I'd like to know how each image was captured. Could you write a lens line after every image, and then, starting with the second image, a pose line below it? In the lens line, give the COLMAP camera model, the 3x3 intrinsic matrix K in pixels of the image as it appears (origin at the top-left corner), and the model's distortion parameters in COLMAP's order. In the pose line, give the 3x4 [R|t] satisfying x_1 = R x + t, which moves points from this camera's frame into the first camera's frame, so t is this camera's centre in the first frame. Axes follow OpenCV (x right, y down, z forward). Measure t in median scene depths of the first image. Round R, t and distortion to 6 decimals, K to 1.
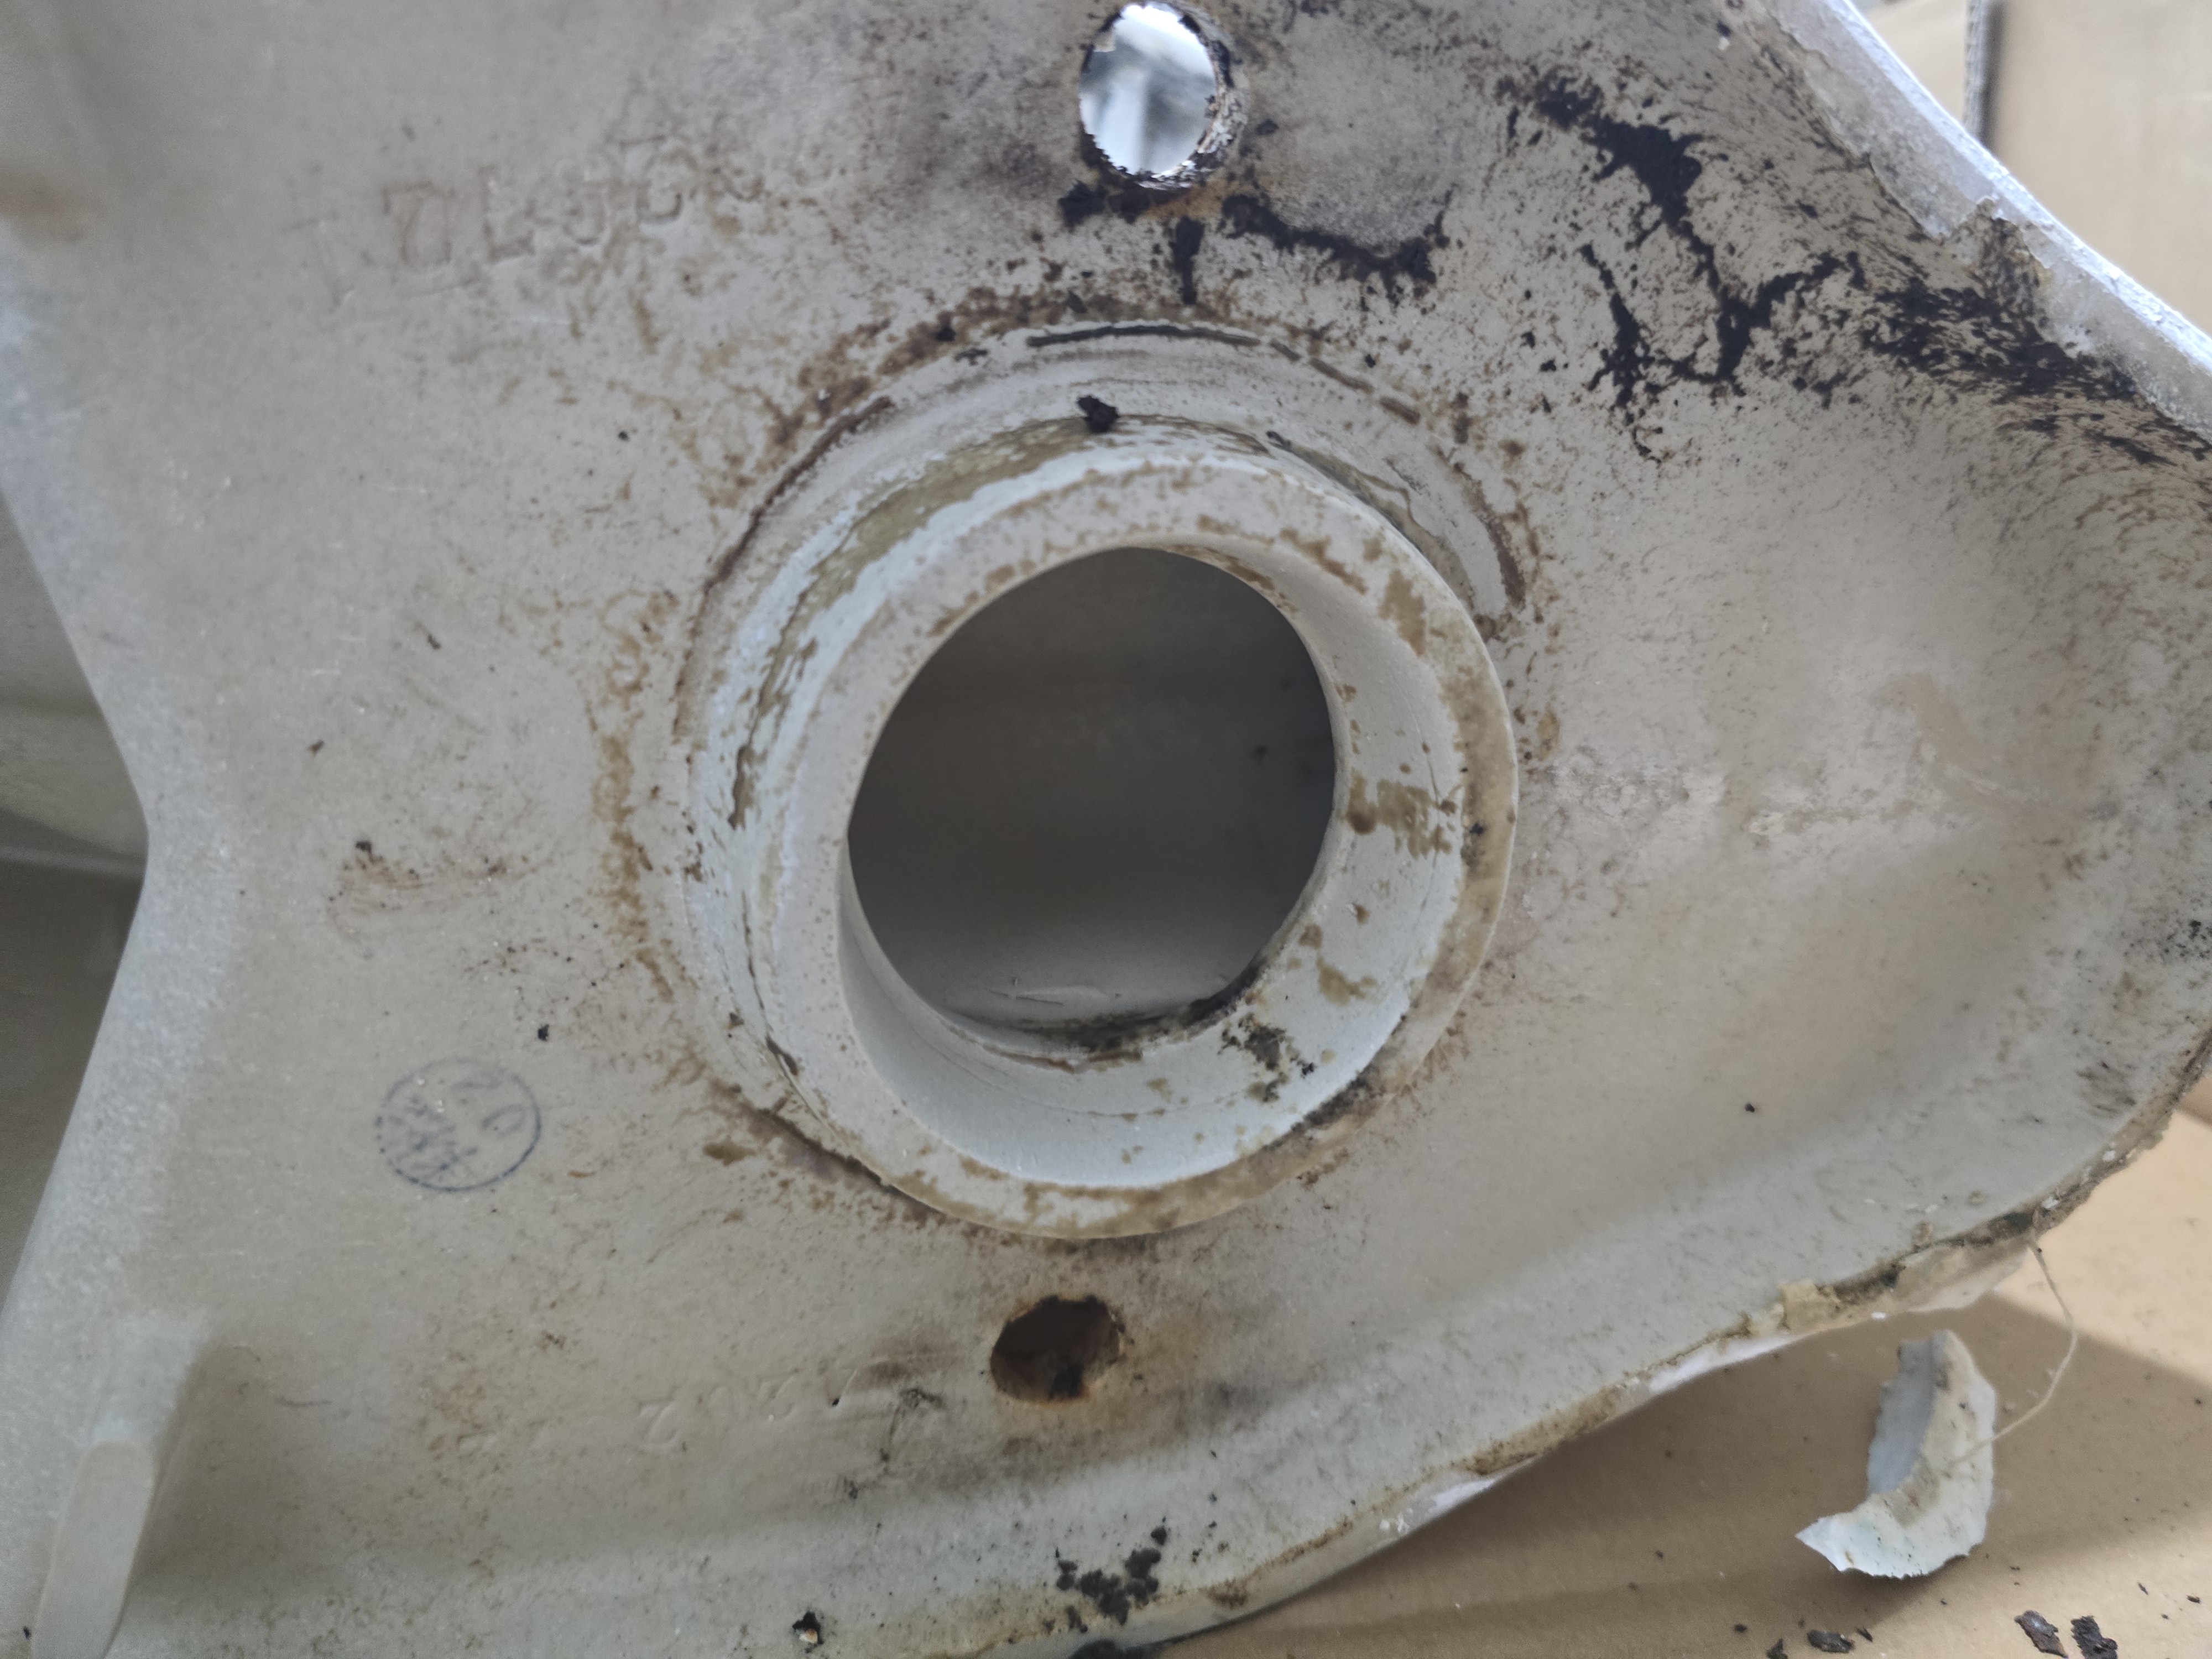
lens RADIAL K [[1552.8, 0, 1109.0], [0, 1552.8, 998.7], [0, 0, 1]] dist [-0.071749, 0.005975]
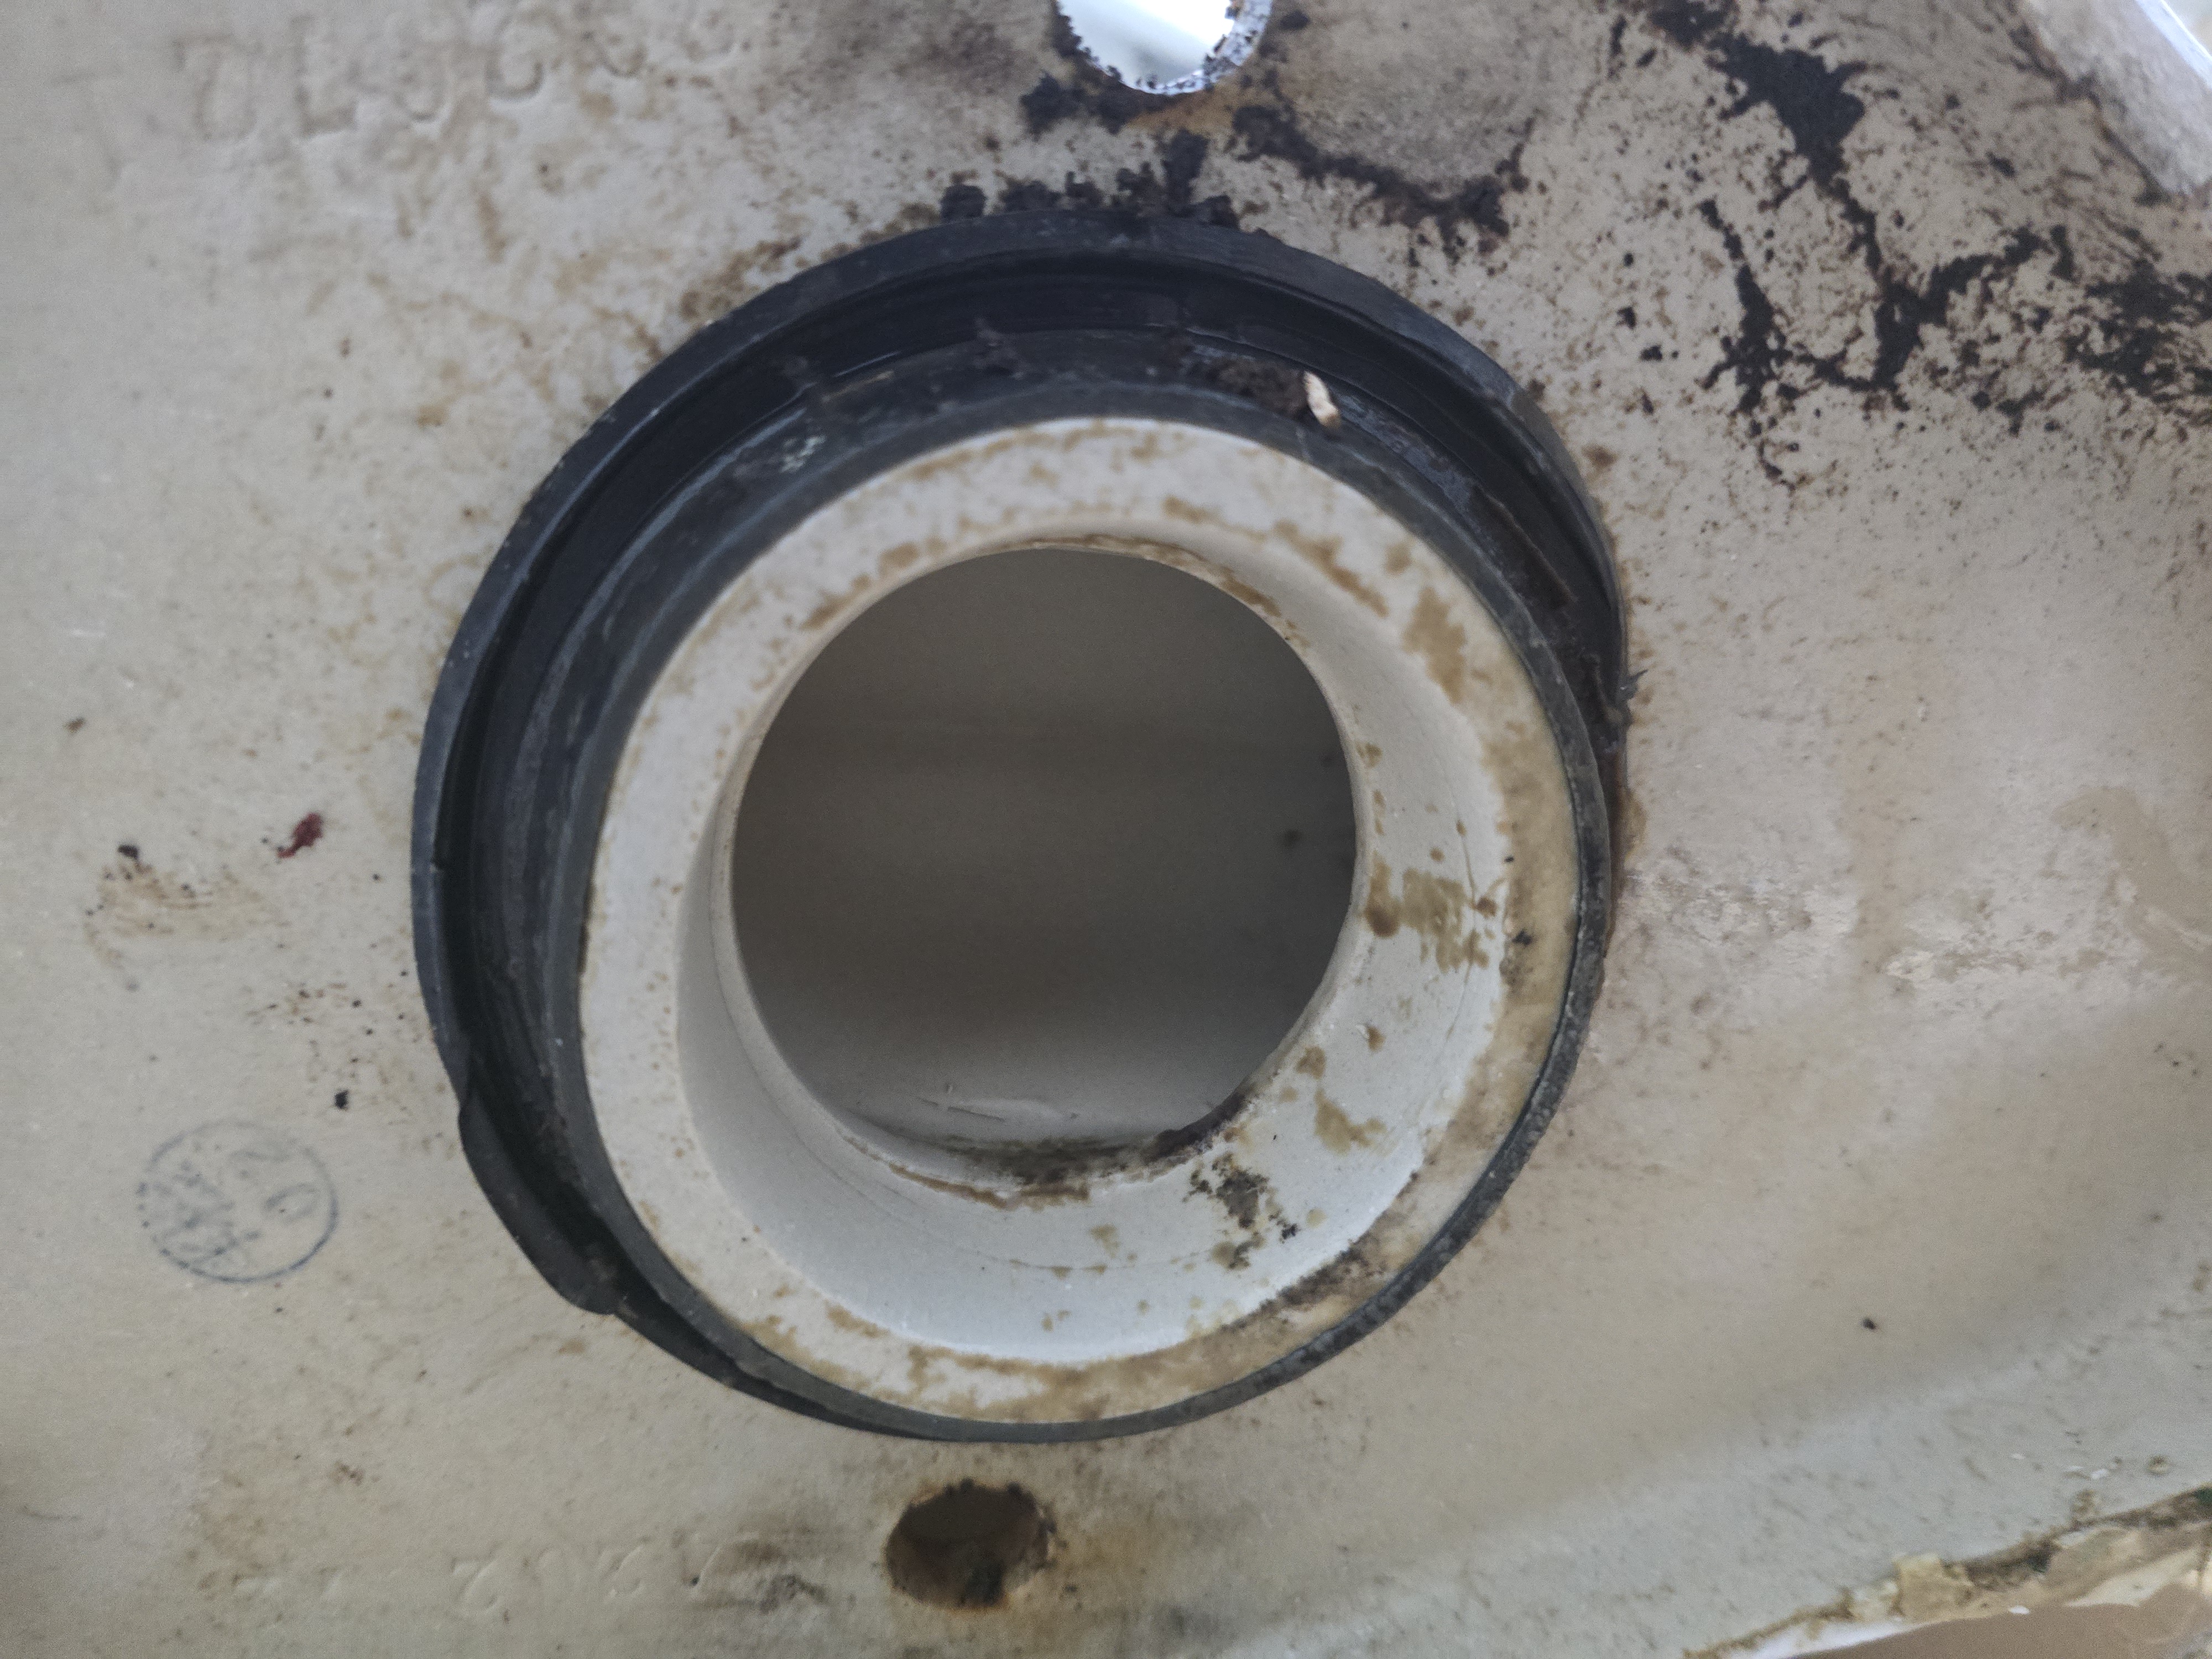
lens RADIAL K [[1552.8, 0, 1109.0], [0, 1552.8, 998.7], [0, 0, 1]] dist [-0.071749, 0.005975]
pose [[0.993874, 0.079526, -0.076752, 0.095734], [-0.084981, 0.993875, -0.070641, -0.008658], [0.070665, 0.076731, 0.994545, 0.227692]]
